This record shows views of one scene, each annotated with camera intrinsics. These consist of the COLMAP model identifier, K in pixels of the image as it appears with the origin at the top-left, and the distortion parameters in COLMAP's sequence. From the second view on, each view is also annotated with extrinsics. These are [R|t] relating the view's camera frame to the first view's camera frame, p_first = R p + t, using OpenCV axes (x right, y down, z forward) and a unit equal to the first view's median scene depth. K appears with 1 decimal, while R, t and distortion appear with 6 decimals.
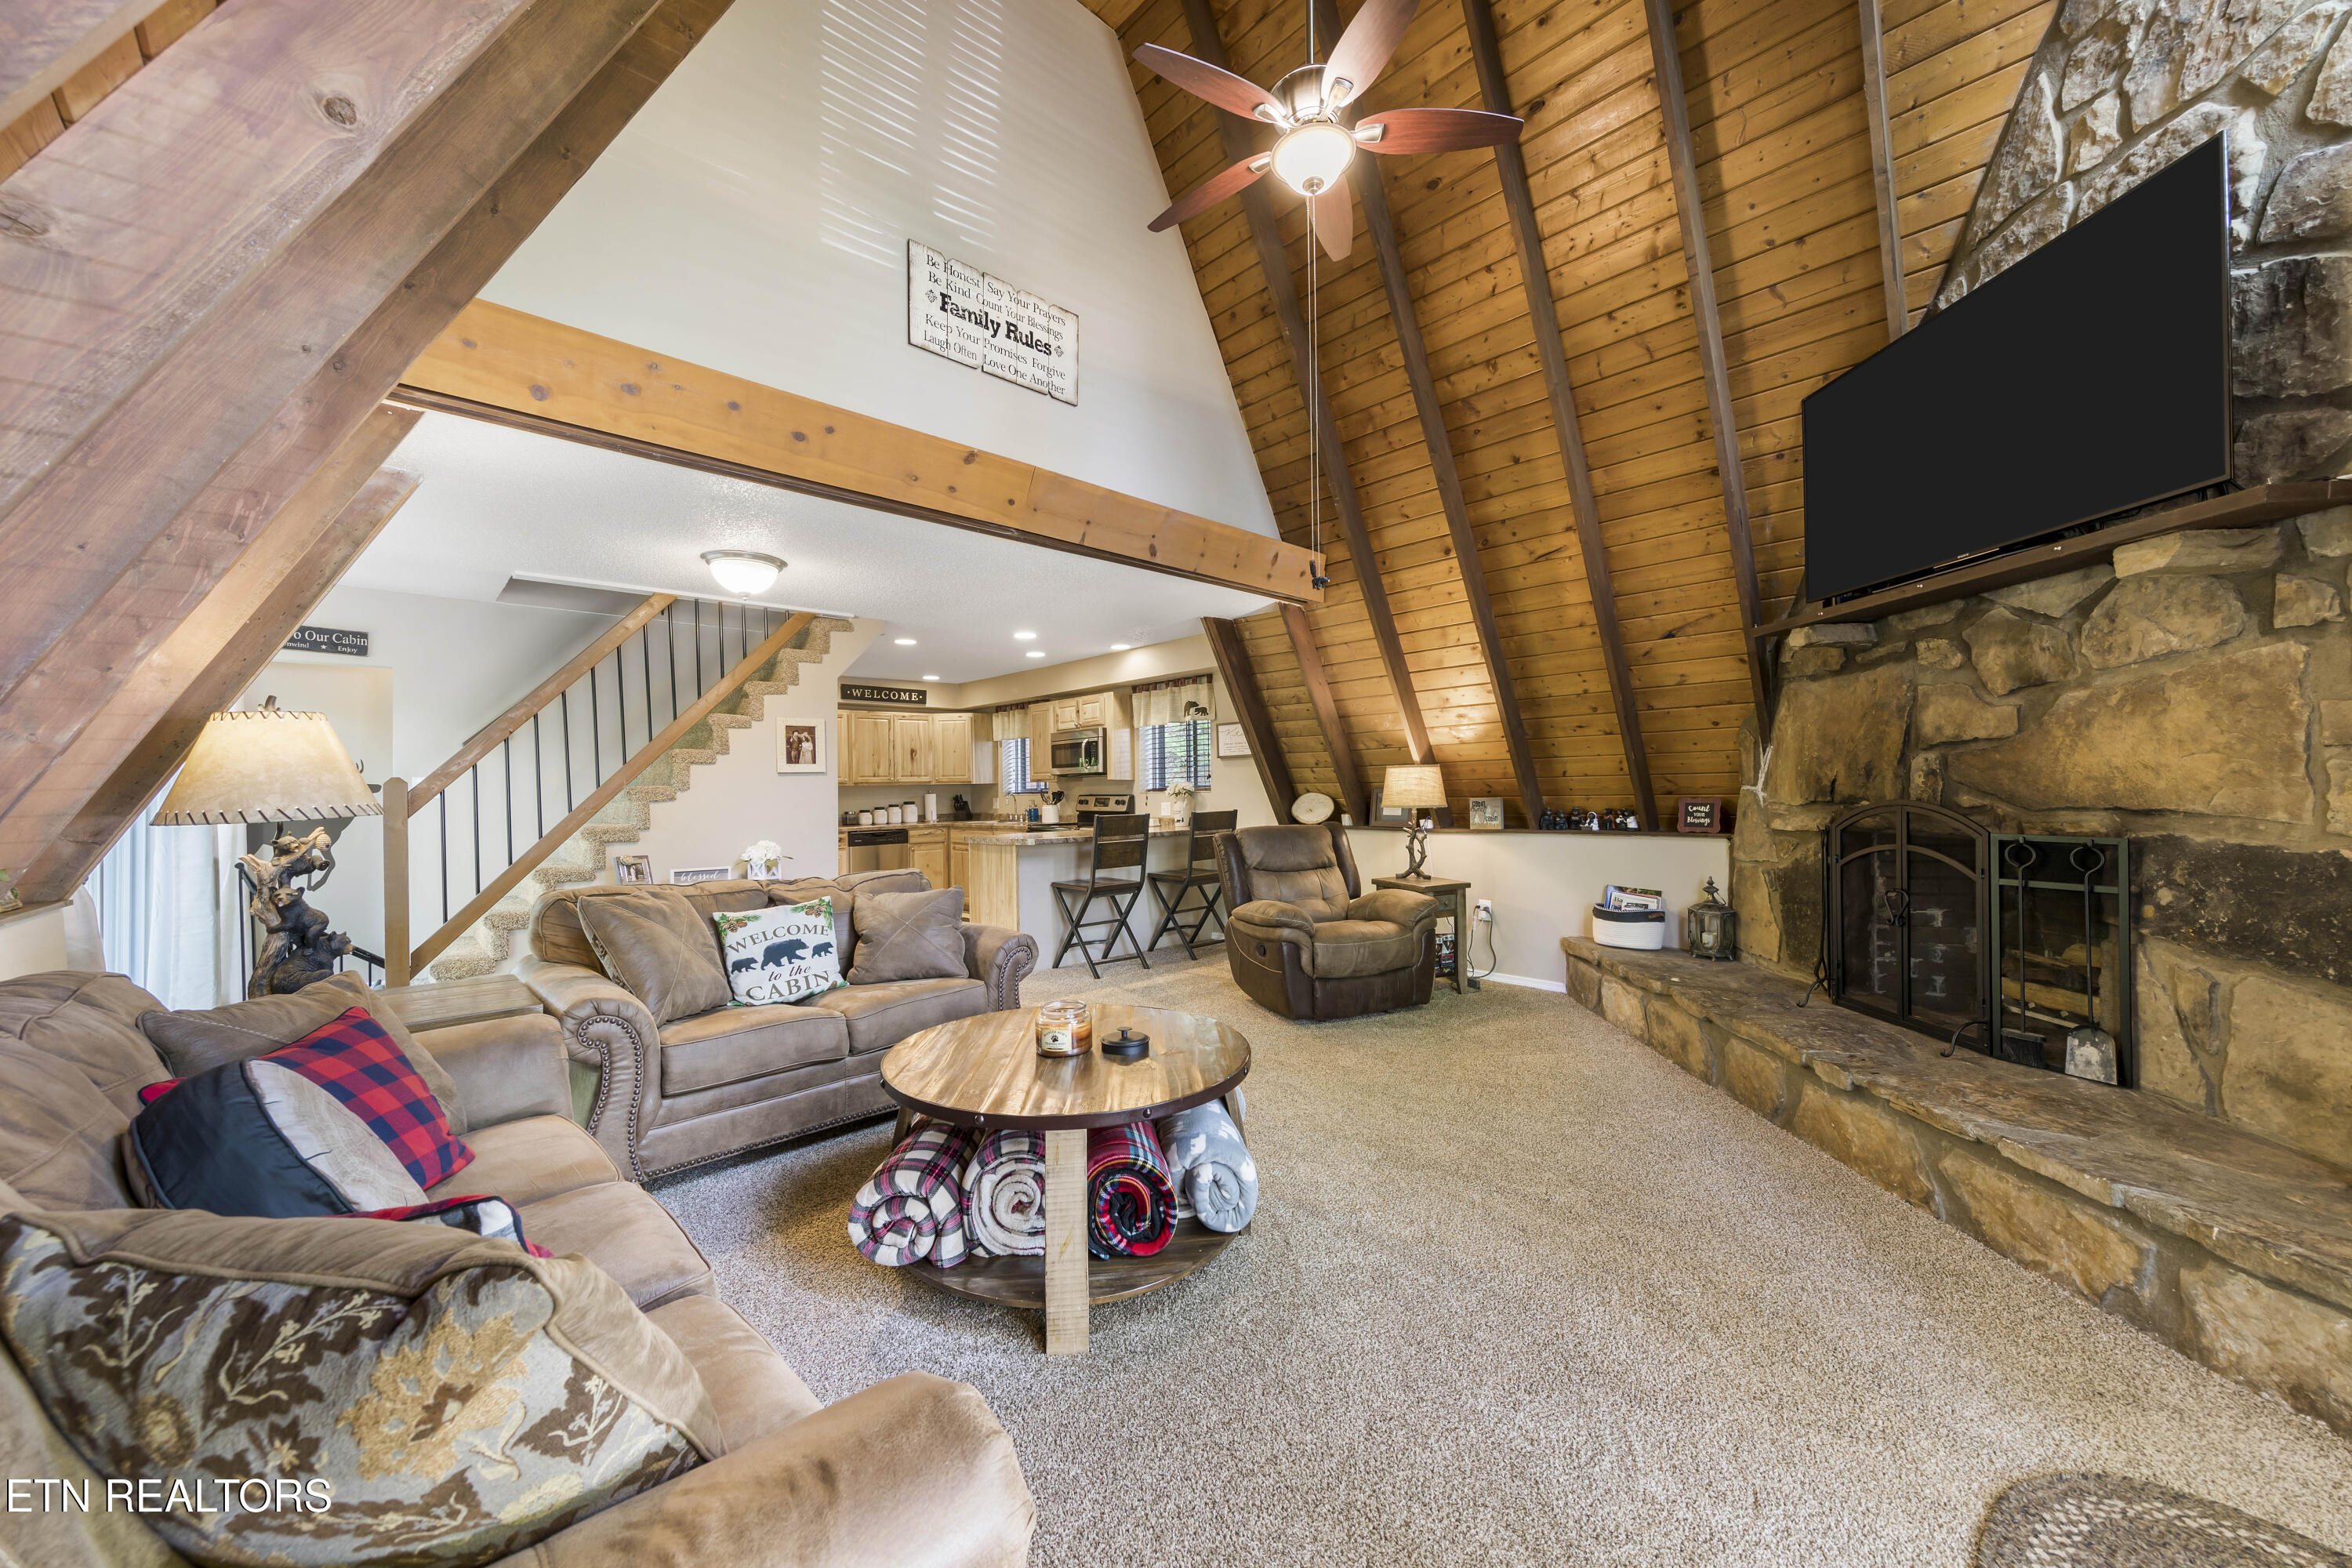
lens RADIAL K [[856.3, 0, 1180.9], [0, 856.3, 783.5], [0, 0, 1]] dist [0.002102, 0.000141]
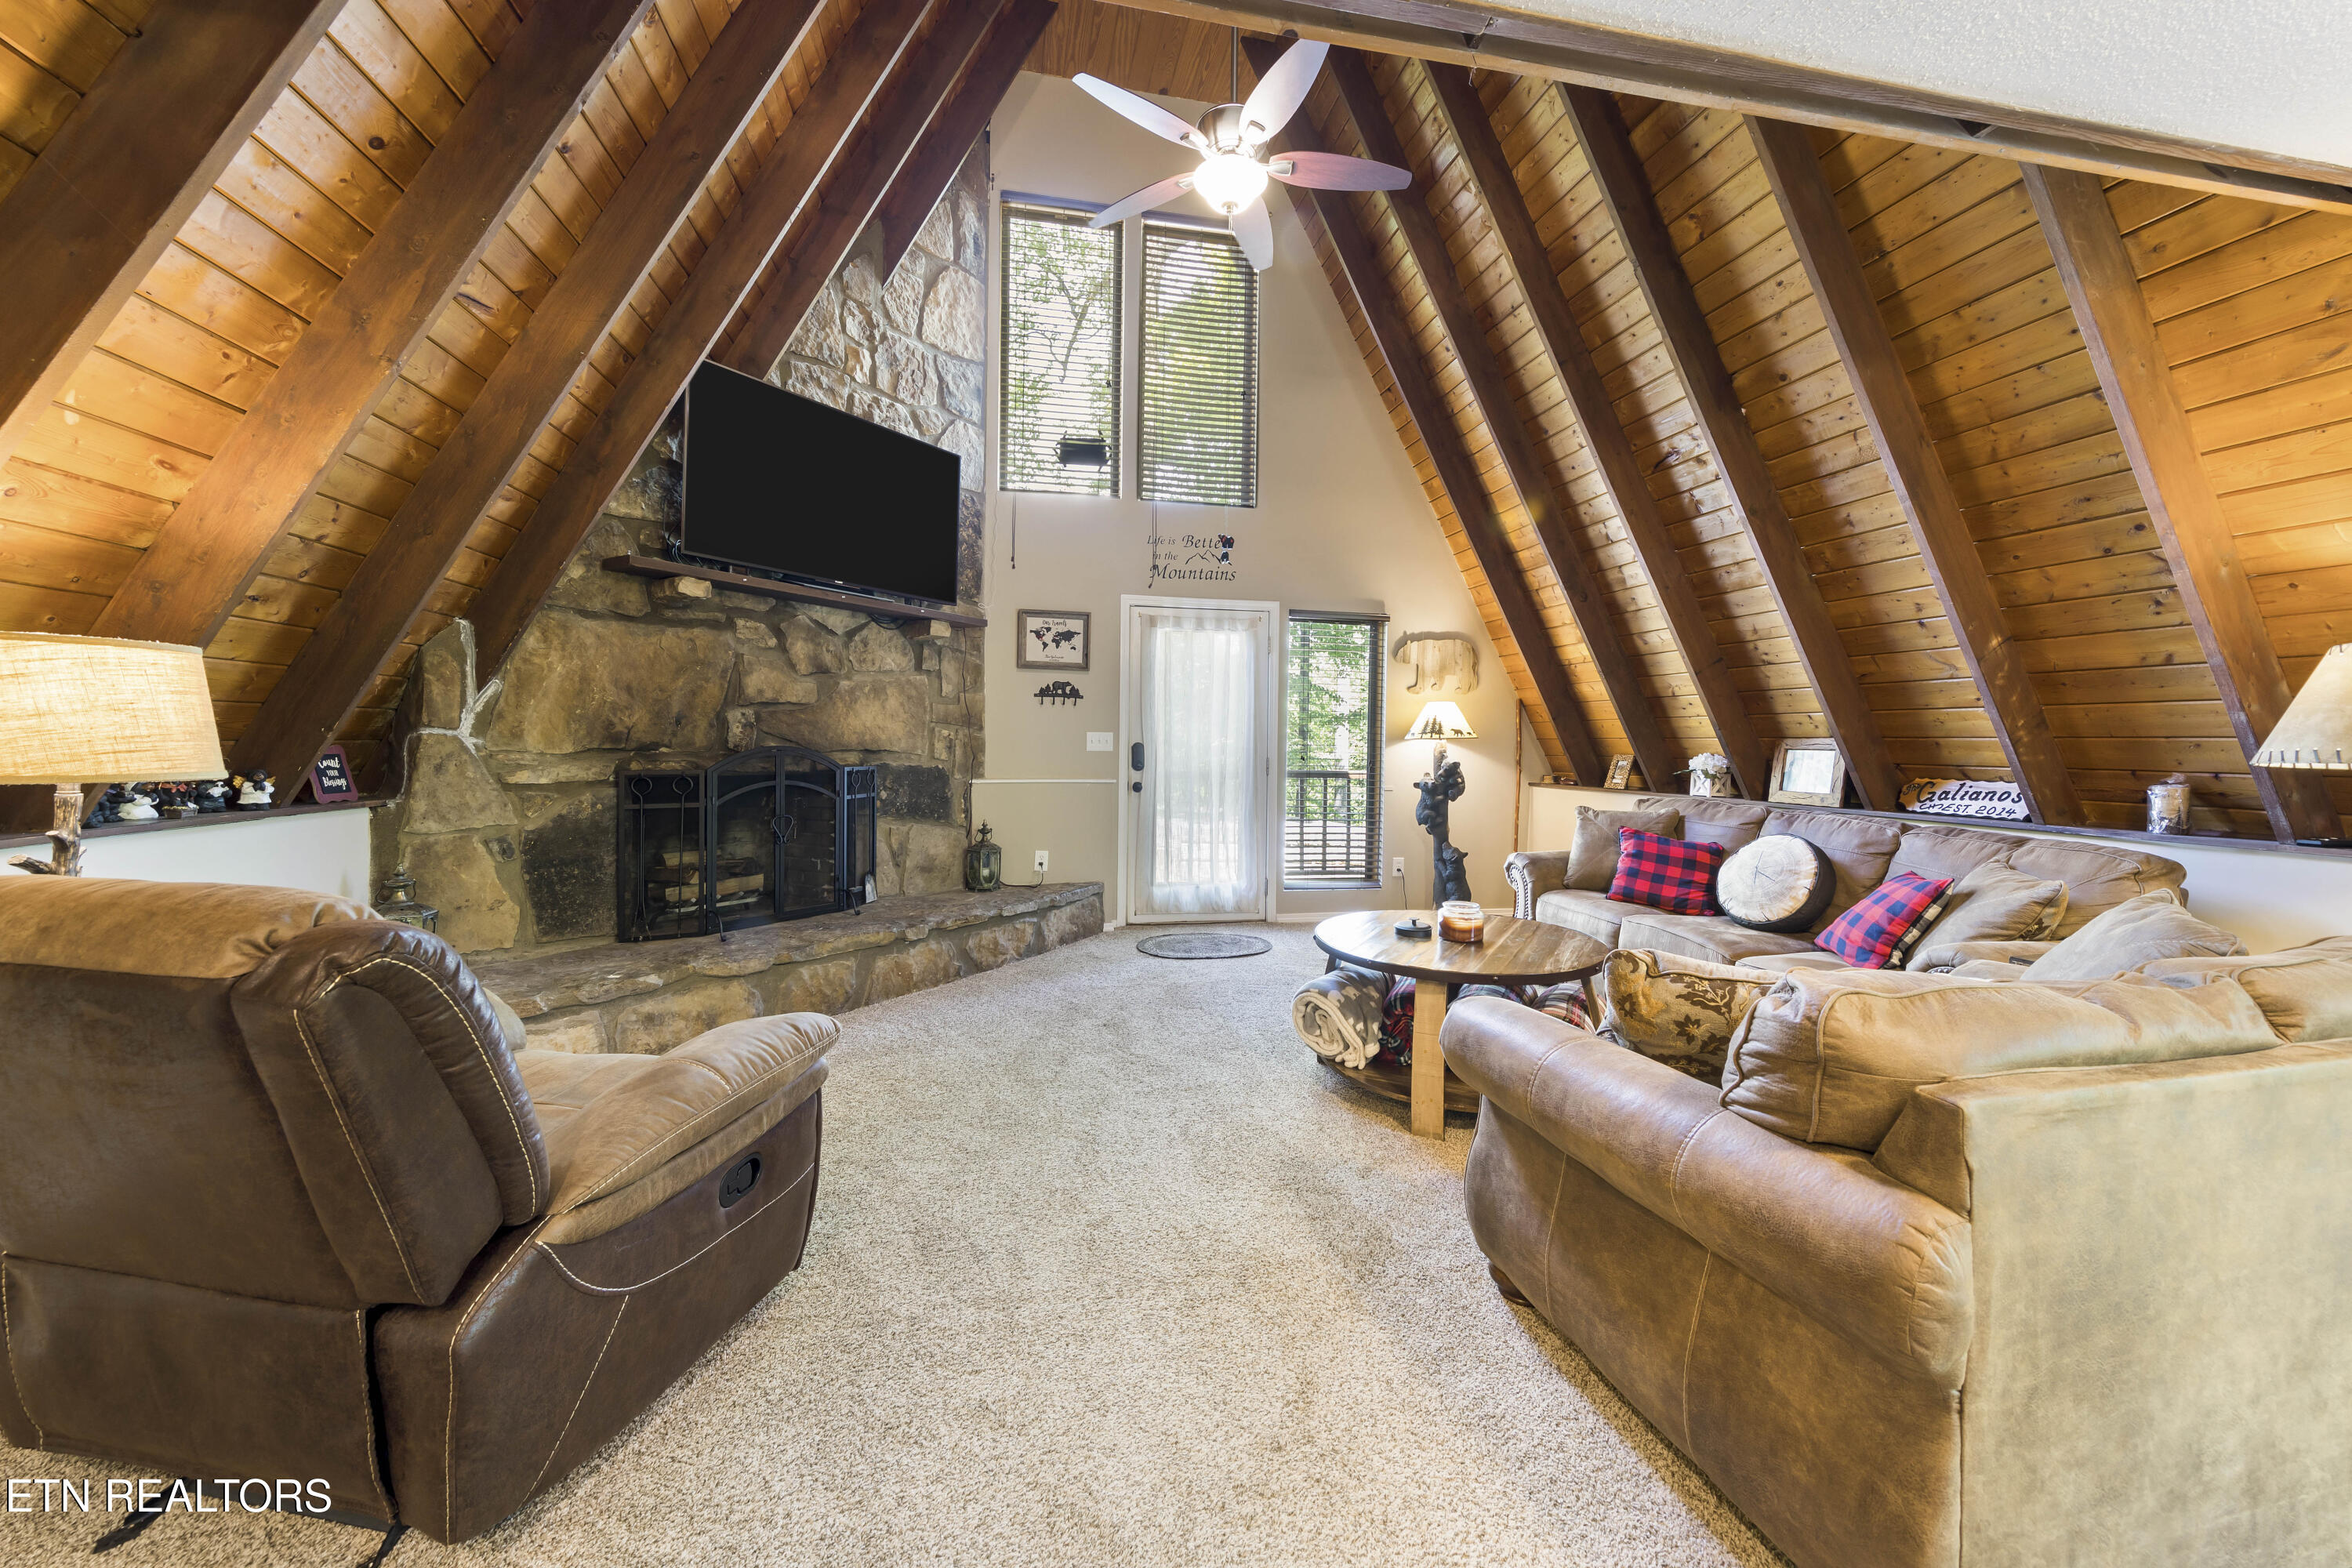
lens RADIAL K [[864.6, 0, 1189.6], [0, 864.6, 747.5], [0, 0, 1]] dist [0.012399, -0.000225]
pose [[-0.847665, -0.003146, 0.530522, -0.241941], [-0.008085, 0.999943, -0.006990, 0.016634], [-0.530470, -0.010214, -0.847642, 1.156860]]
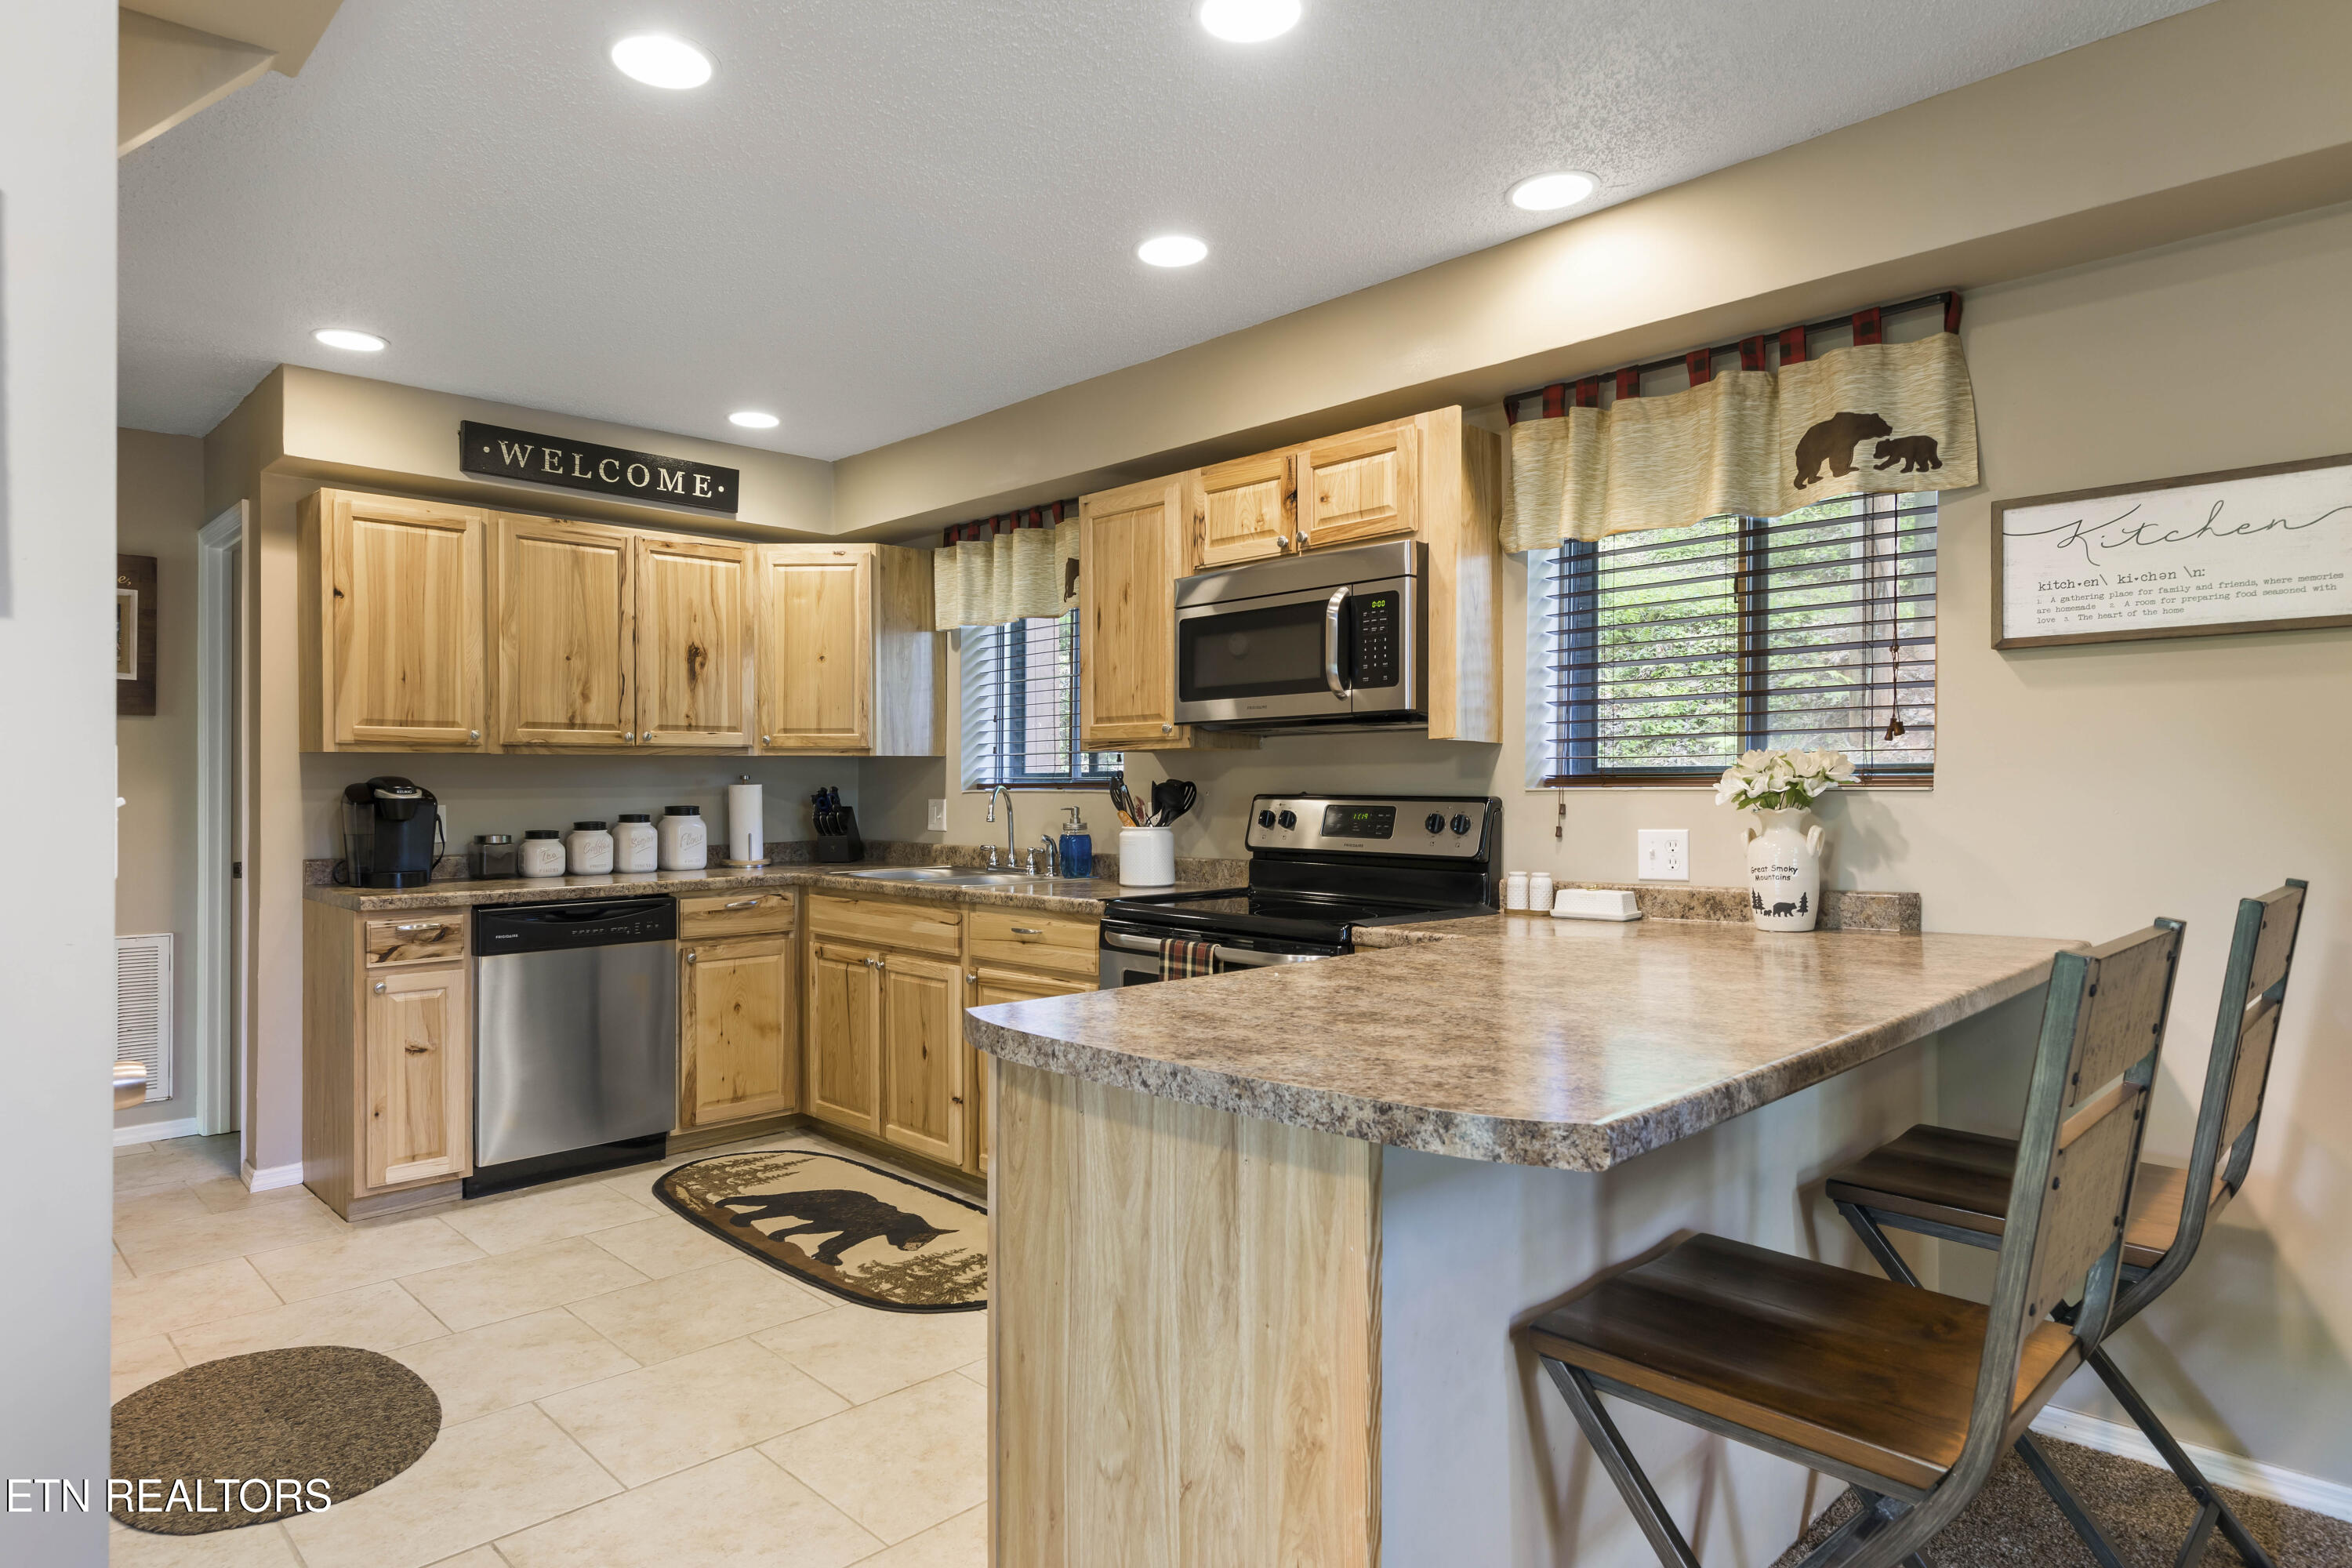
lens RADIAL K [[1325.2, 0, 1143.9], [0, 1325.2, 806.0], [0, 0, 1]] dist [0.000227, 0.004113]
pose [[0.999631, 0.015848, 0.022076, -0.288834], [-0.016279, 0.999678, 0.019485, 0.015229], [-0.021760, -0.019837, 0.999566, 0.930475]]
